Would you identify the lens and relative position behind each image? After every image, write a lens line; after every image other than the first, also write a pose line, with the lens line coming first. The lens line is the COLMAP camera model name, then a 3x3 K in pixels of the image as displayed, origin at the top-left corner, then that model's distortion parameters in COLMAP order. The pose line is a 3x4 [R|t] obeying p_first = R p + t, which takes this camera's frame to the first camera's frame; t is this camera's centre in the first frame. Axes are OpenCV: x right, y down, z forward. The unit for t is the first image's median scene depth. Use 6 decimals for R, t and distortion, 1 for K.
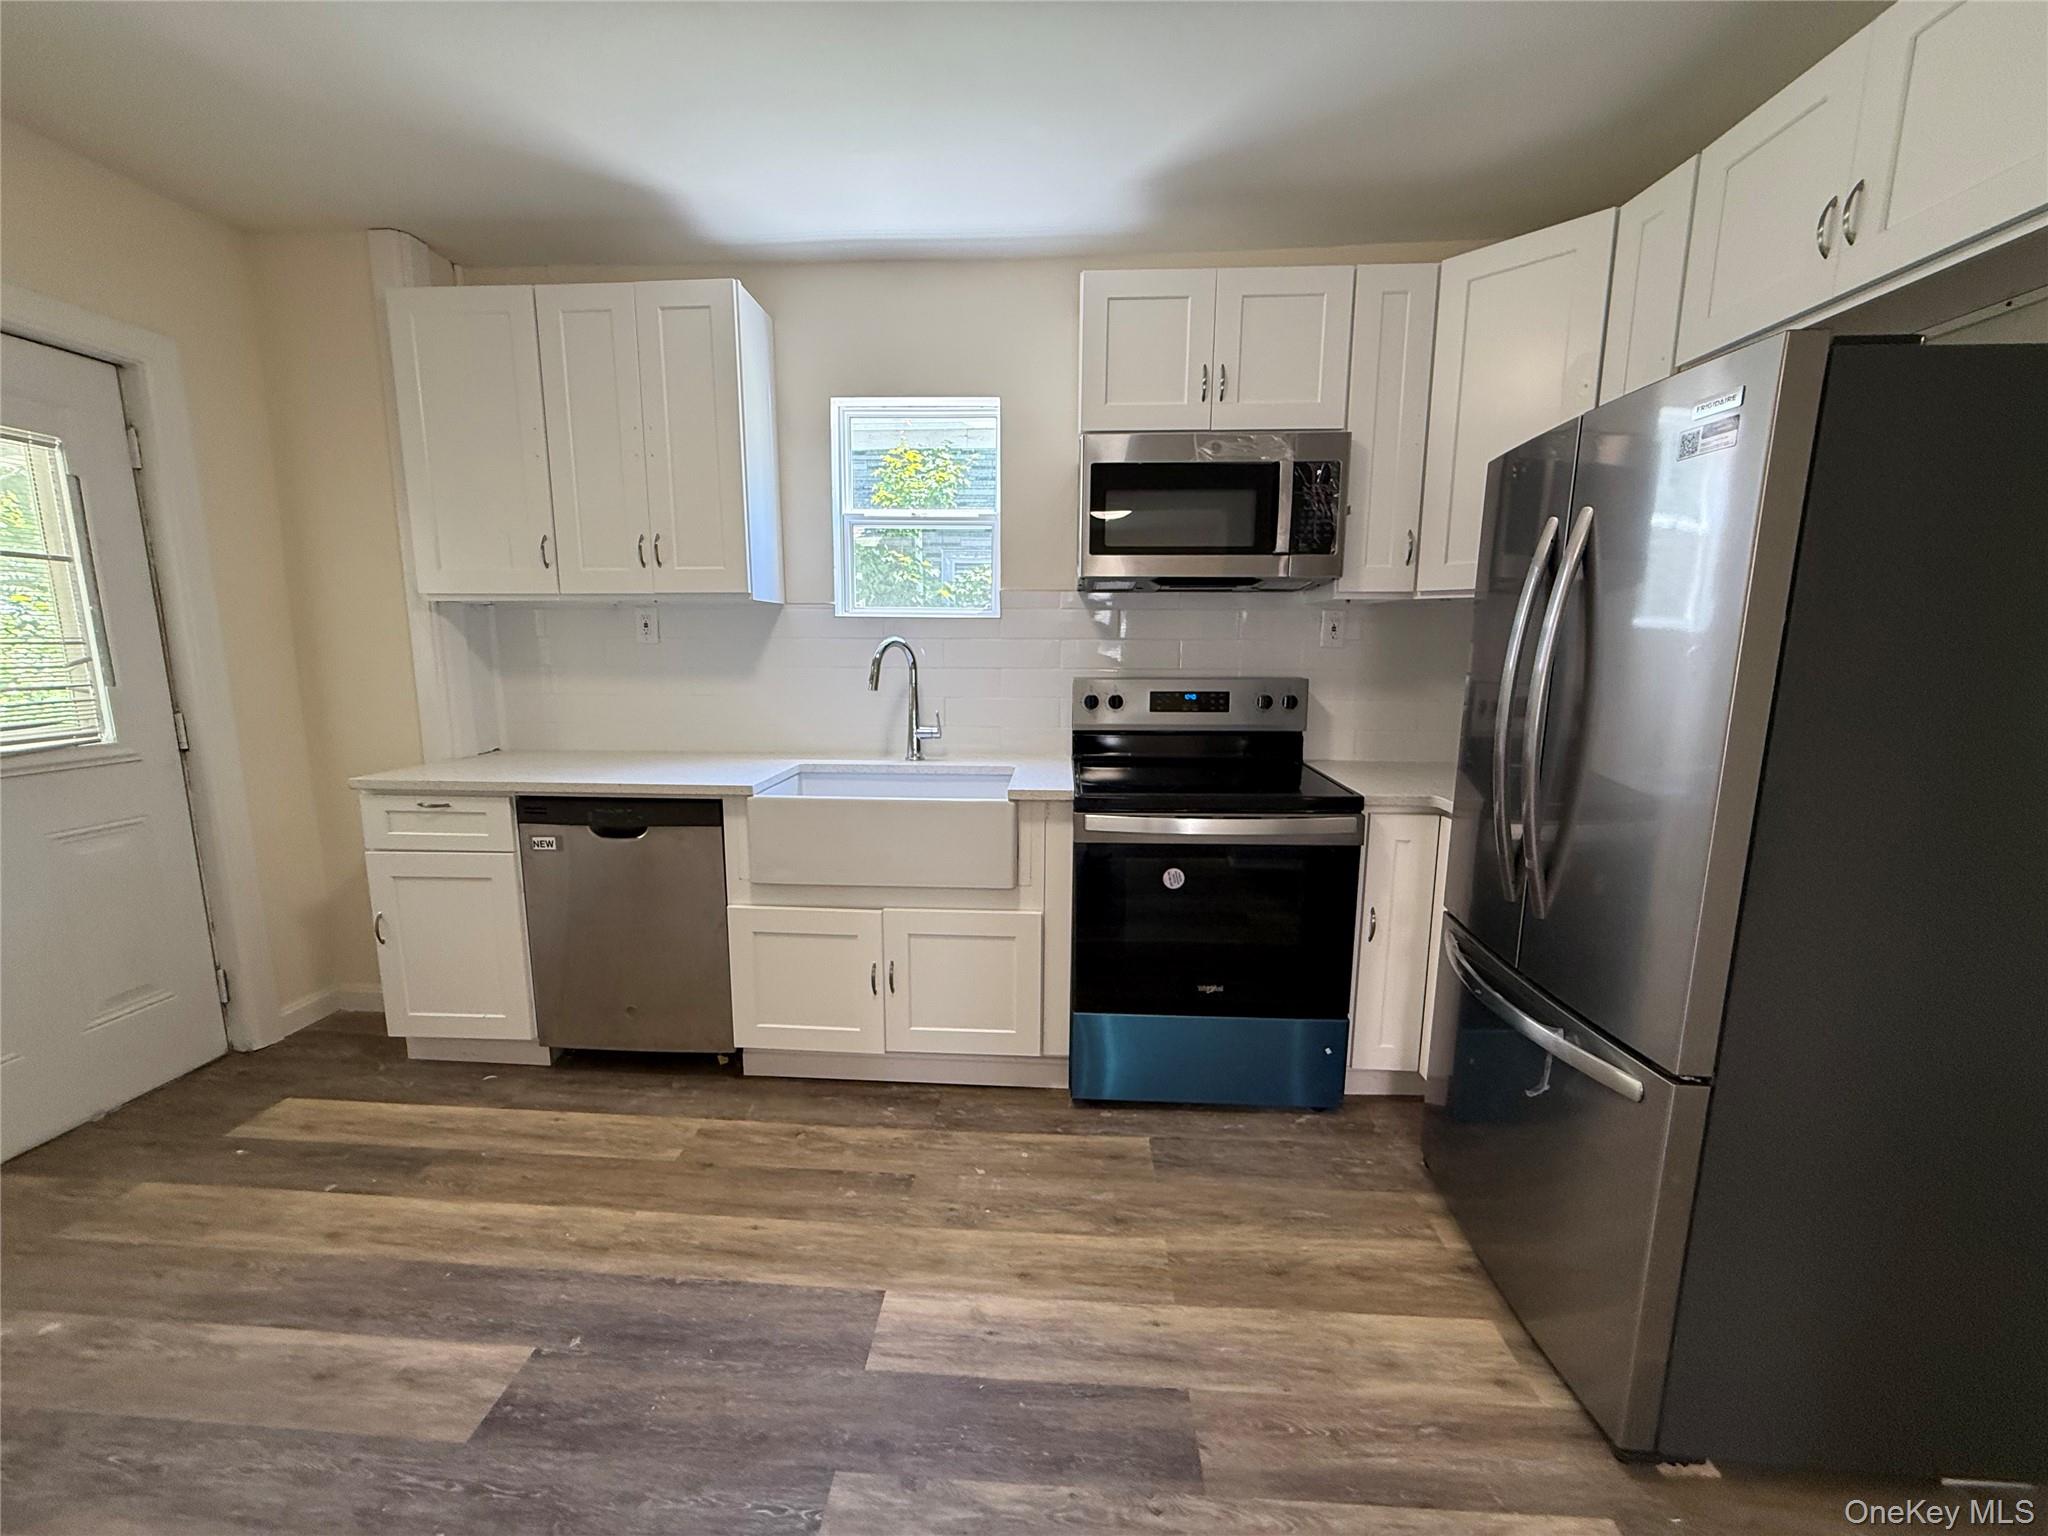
lens RADIAL K [[813.2, 0, 1014.9], [0, 813.2, 770.9], [0, 0, 1]] dist [-0.000038, -0.000360]
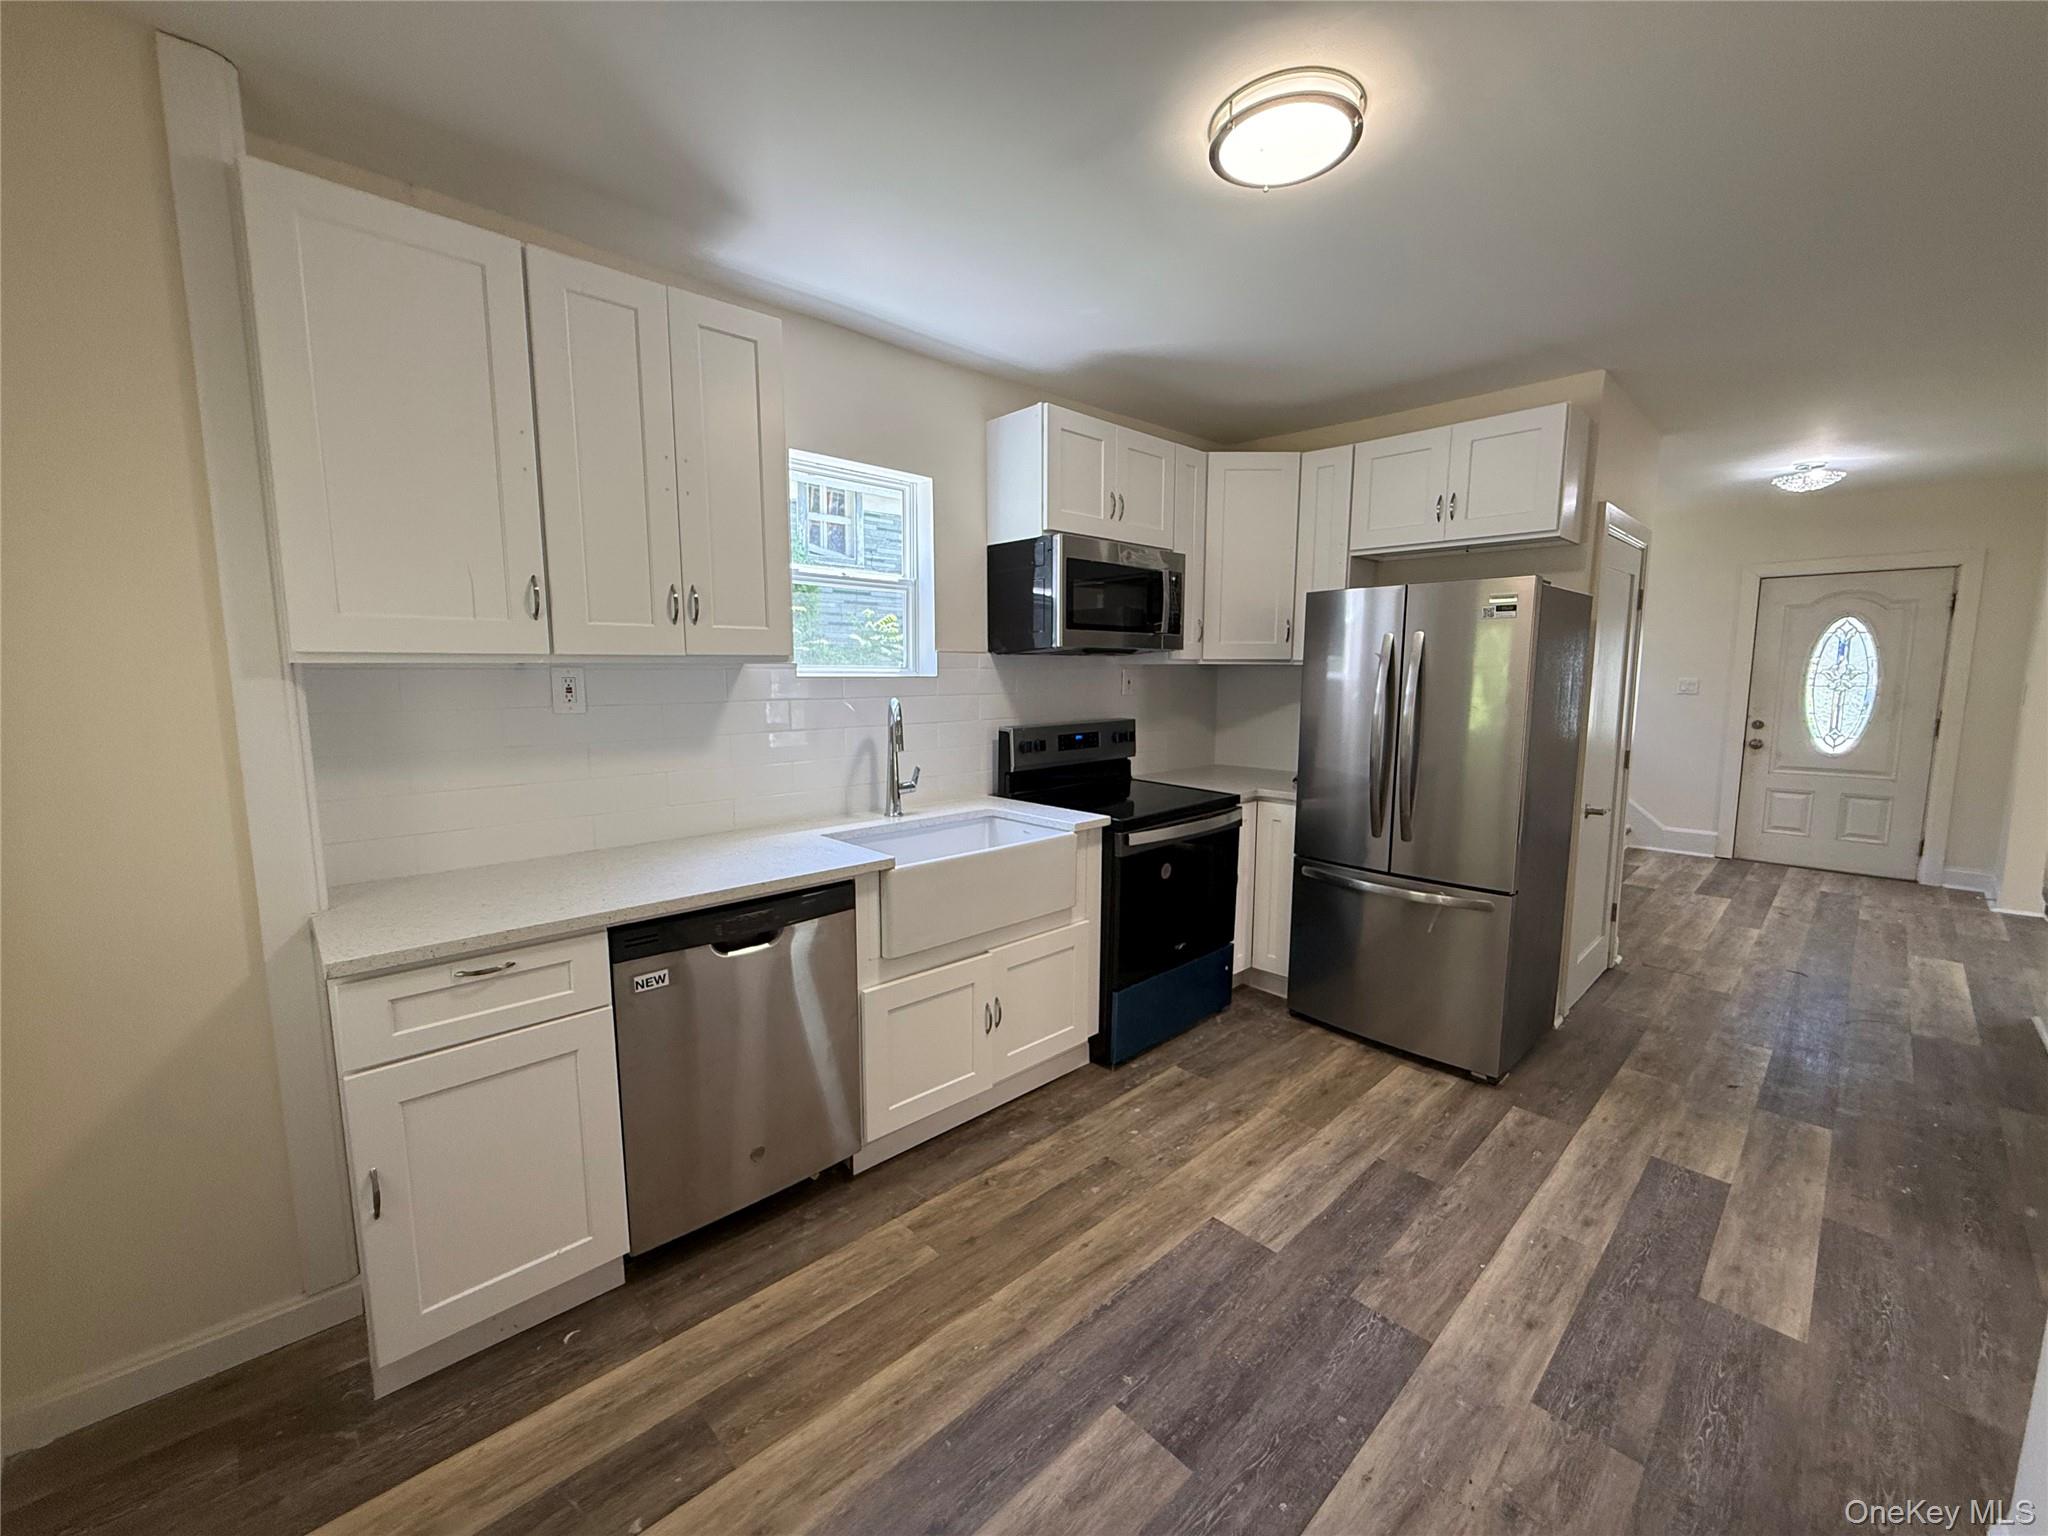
lens RADIAL K [[813.2, 0, 1020.2], [0, 813.2, 771.9], [0, 0, 1]] dist [-0.000038, -0.000360]
pose [[0.689240, -0.095287, 0.718239, -0.977997], [0.117595, 0.992882, 0.018876, -0.091121], [-0.714926, 0.071451, 0.695540, 0.224496]]
